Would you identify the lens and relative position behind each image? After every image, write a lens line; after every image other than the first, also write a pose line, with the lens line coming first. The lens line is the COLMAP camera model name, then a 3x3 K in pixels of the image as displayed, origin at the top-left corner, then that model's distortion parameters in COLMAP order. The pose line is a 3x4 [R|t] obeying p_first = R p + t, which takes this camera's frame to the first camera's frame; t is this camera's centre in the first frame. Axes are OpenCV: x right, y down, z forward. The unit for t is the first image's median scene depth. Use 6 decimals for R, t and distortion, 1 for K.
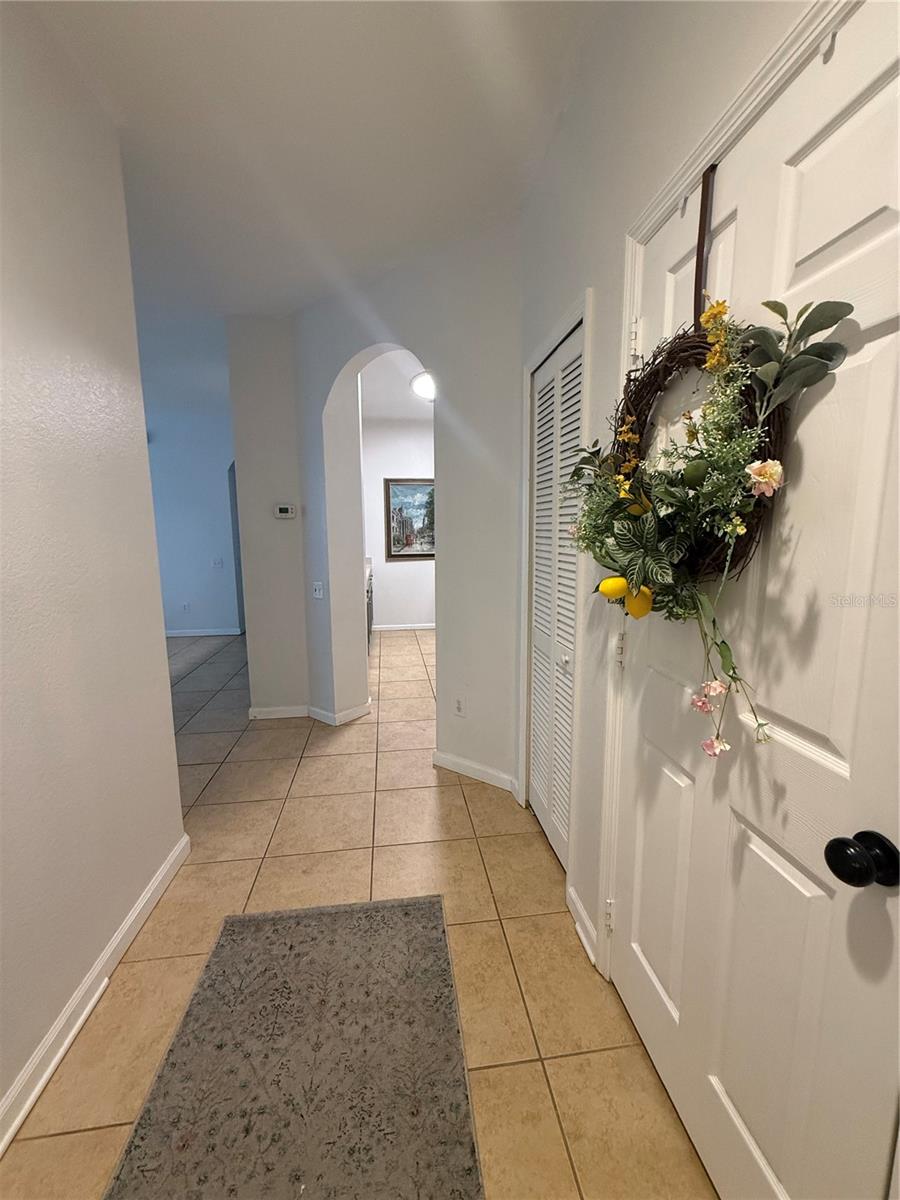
lens RADIAL K [[478.0, 0, 448.2], [0, 478.0, 601.1], [0, 0, 1]] dist [-0.005105, 0.001212]
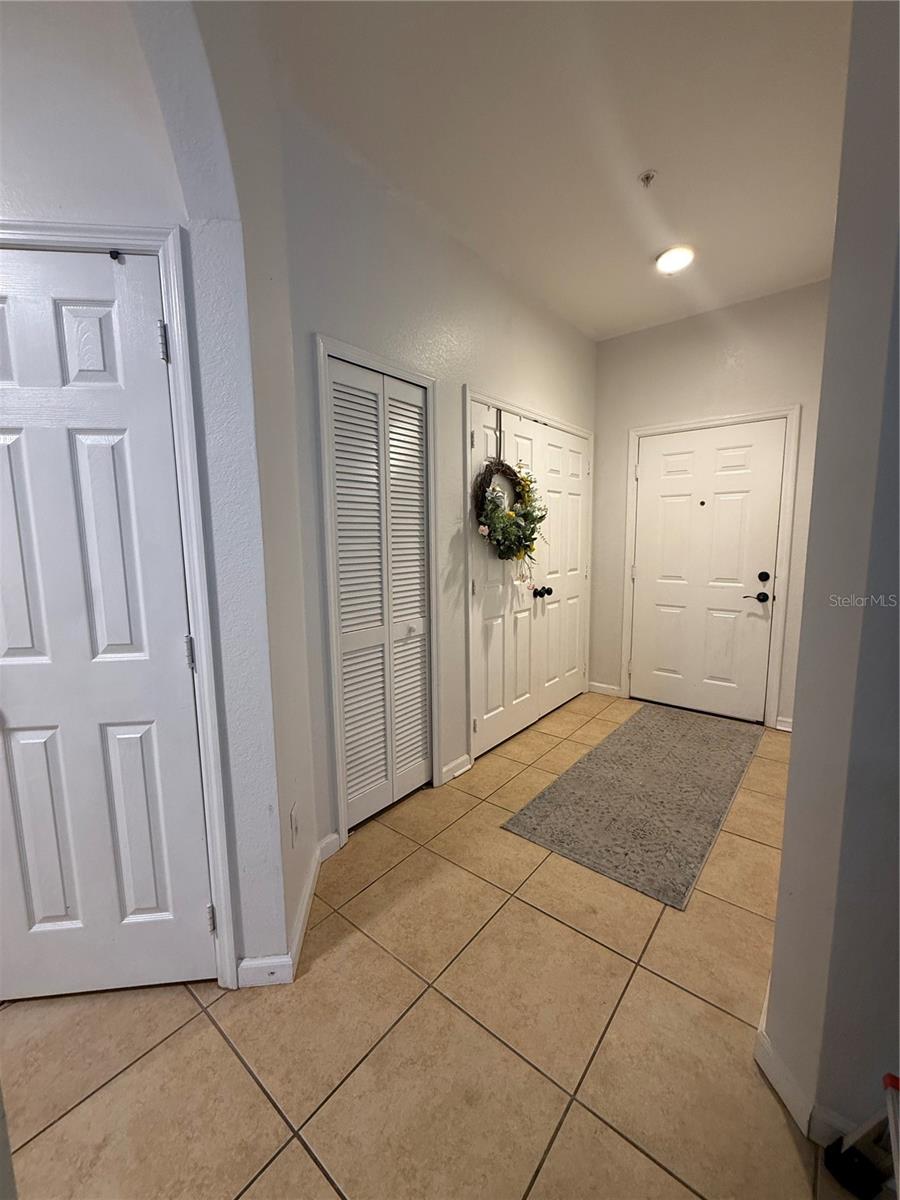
lens RADIAL K [[478.0, 0, 450.7], [0, 478.0, 598.2], [0, 0, 1]] dist [-0.005105, 0.001212]
pose [[-0.684898, -0.081633, 0.724051, -0.819733], [0.128372, 0.964642, 0.230188, -0.262266], [-0.717241, 0.250603, -0.650202, 1.870379]]
